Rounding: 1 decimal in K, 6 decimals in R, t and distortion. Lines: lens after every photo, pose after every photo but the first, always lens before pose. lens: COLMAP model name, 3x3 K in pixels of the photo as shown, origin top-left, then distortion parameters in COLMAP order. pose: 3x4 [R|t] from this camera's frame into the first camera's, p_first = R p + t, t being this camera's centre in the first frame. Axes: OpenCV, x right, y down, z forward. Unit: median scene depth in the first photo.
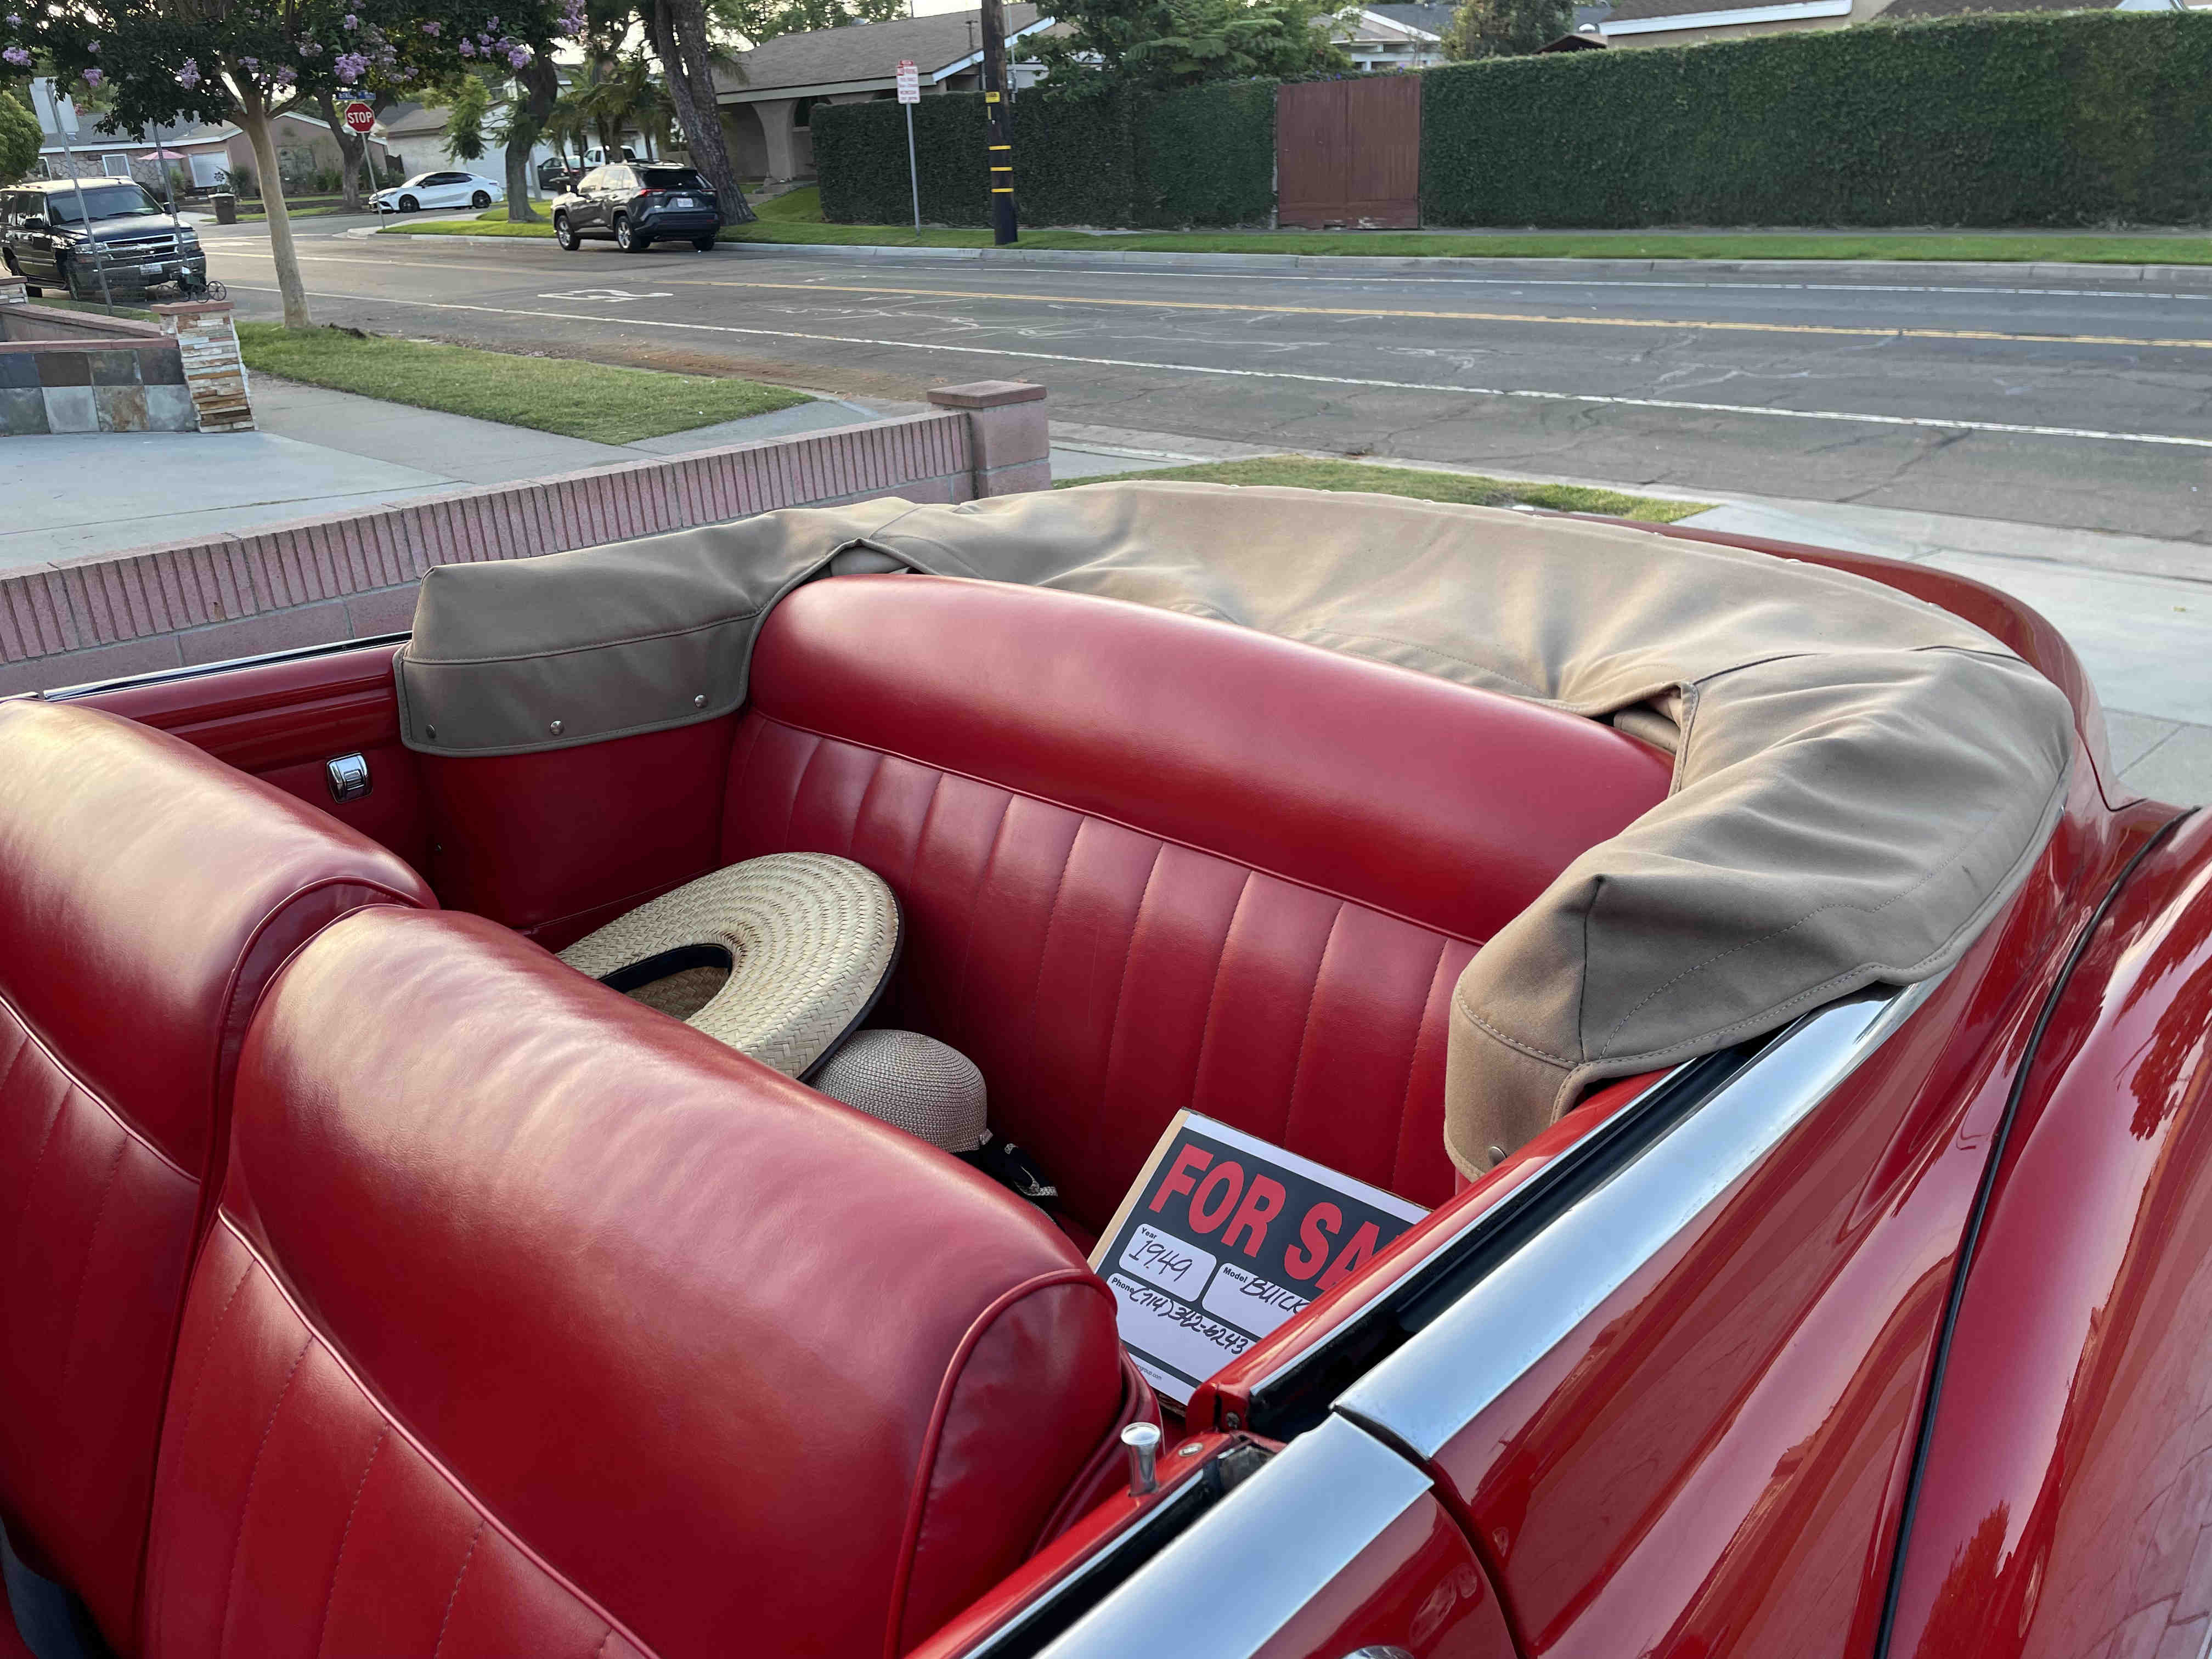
lens RADIAL K [[1664.2, 0, 1106.0], [0, 1664.2, 829.5], [0, 0, 1]] dist [0.089608, -0.120095]
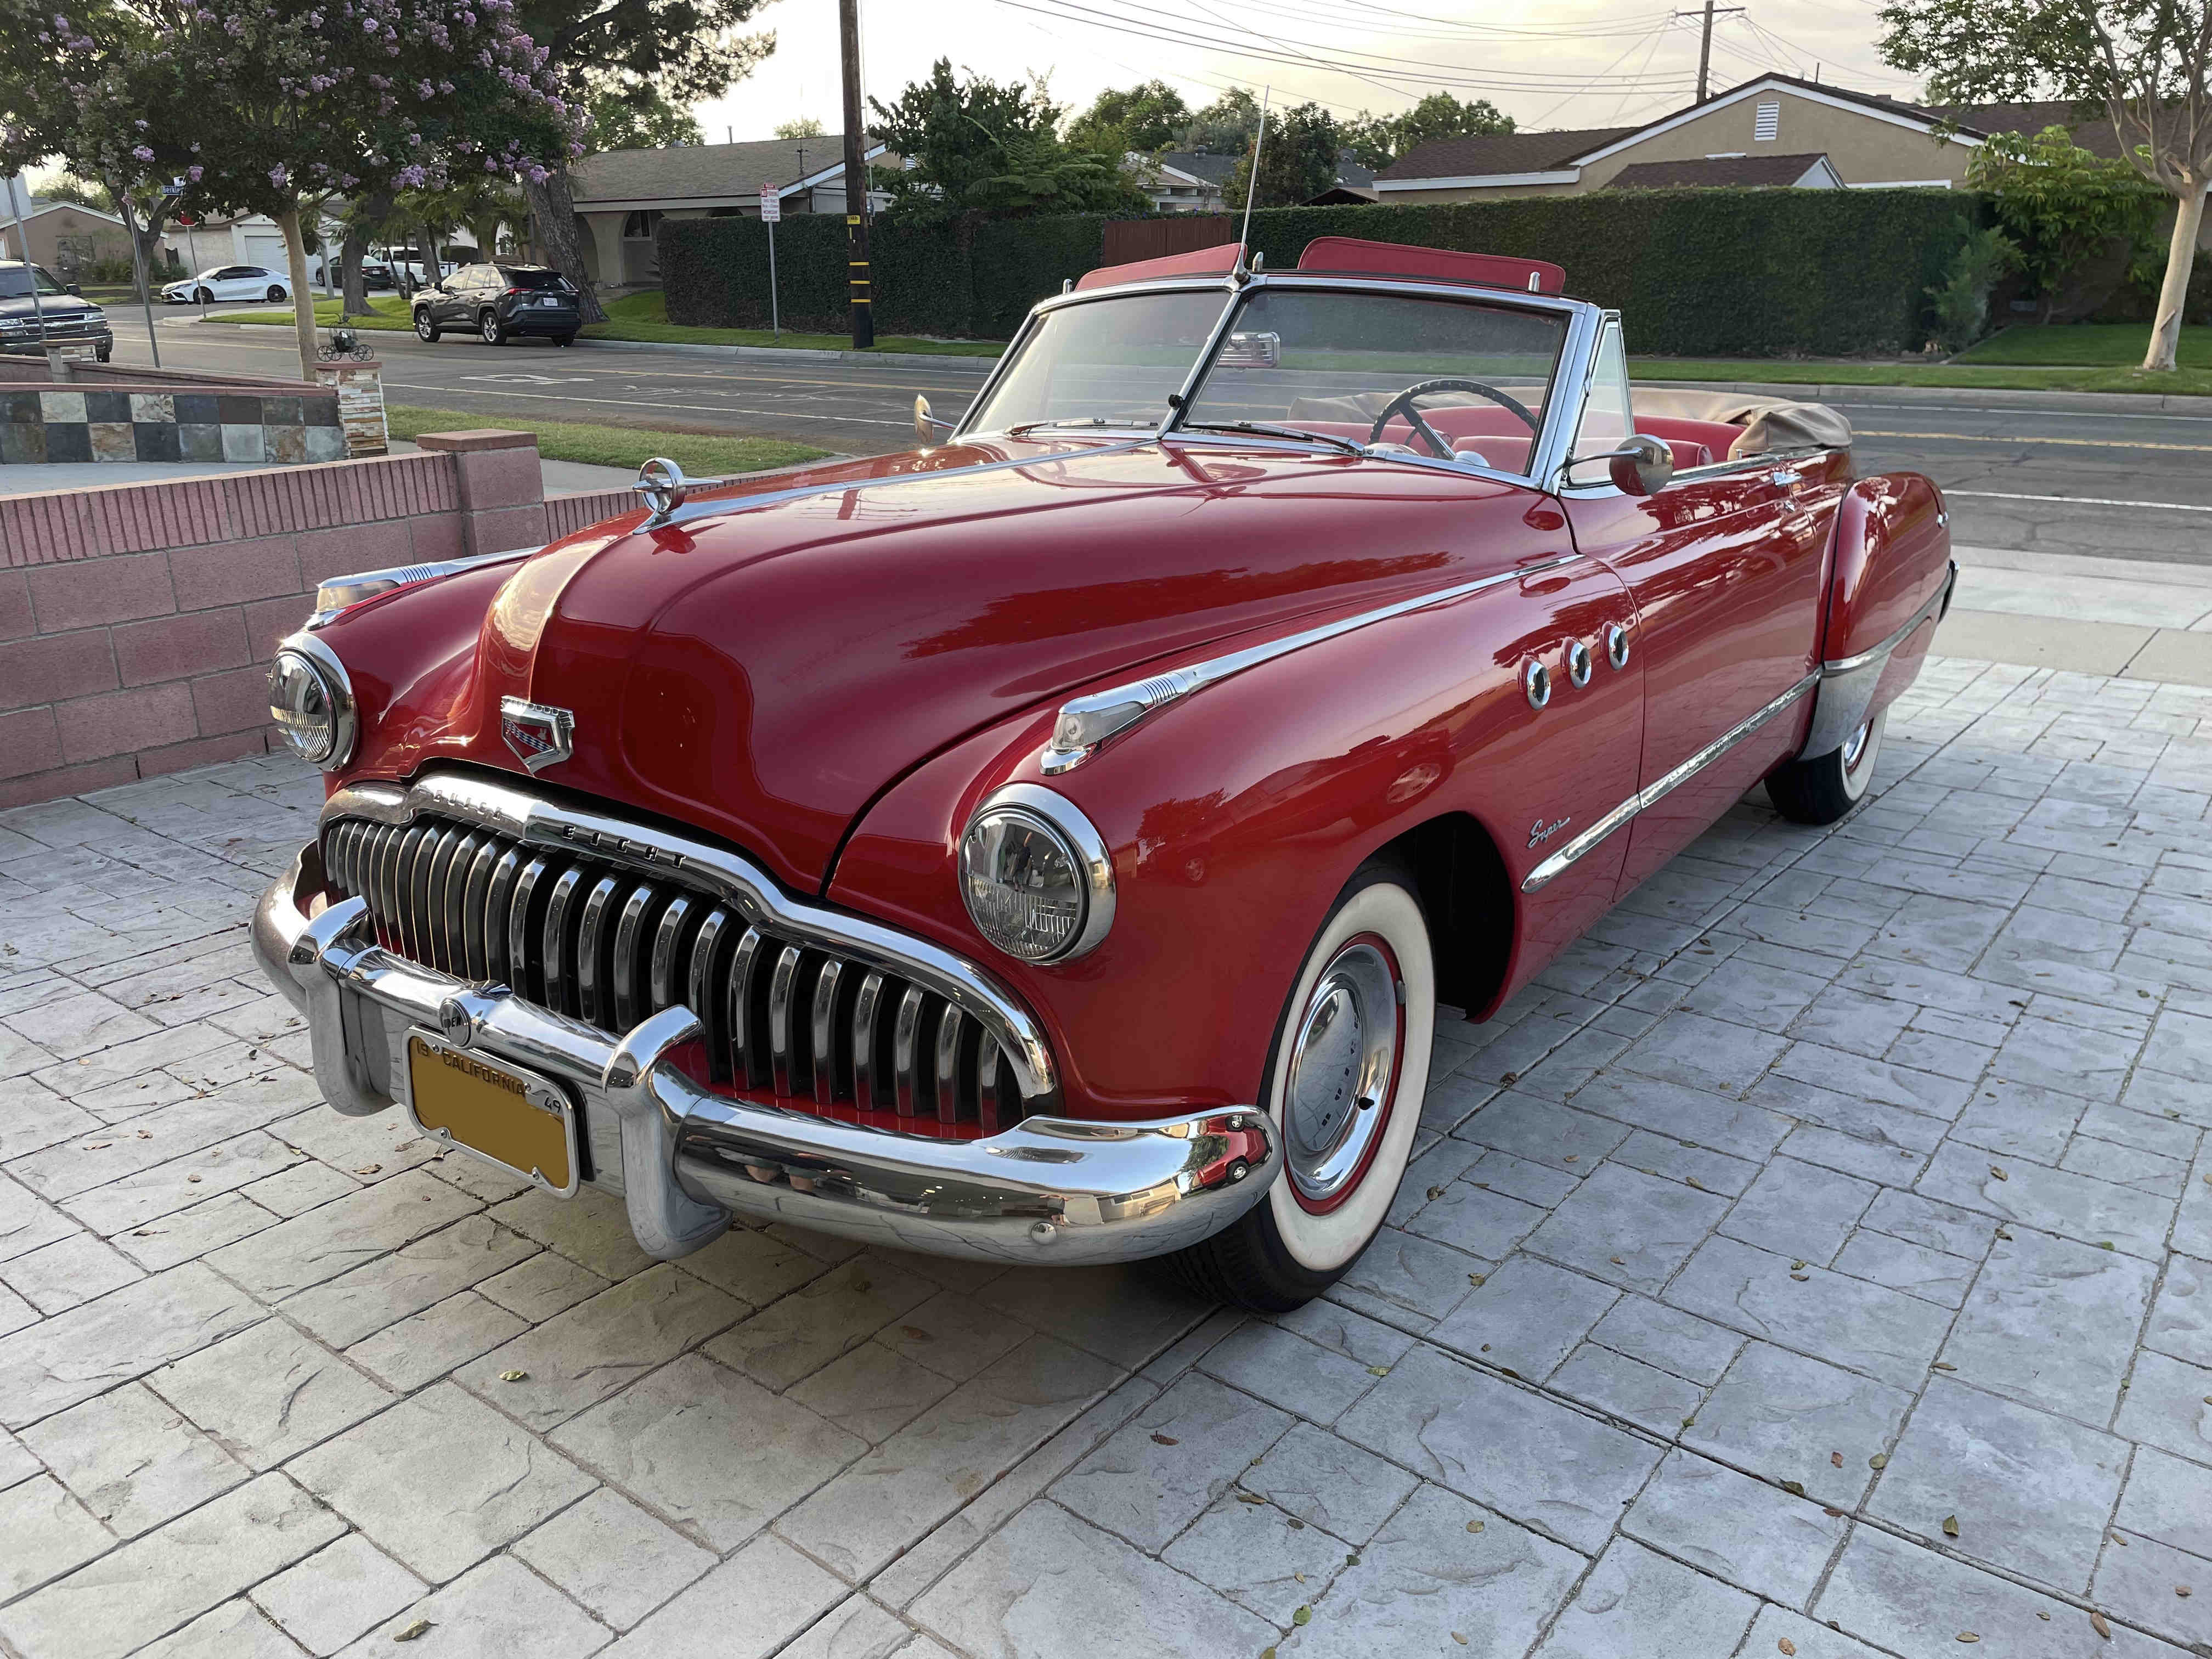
lens RADIAL K [[1673.1, 0, 1082.1], [0, 1673.1, 827.8], [0, 0, 1]] dist [0.076354, -0.100188]
pose [[0.990730, -0.007817, 0.135624, -0.065389], [0.016856, 0.997702, -0.065631, 0.042400], [-0.134799, 0.067309, 0.988584, -0.096795]]
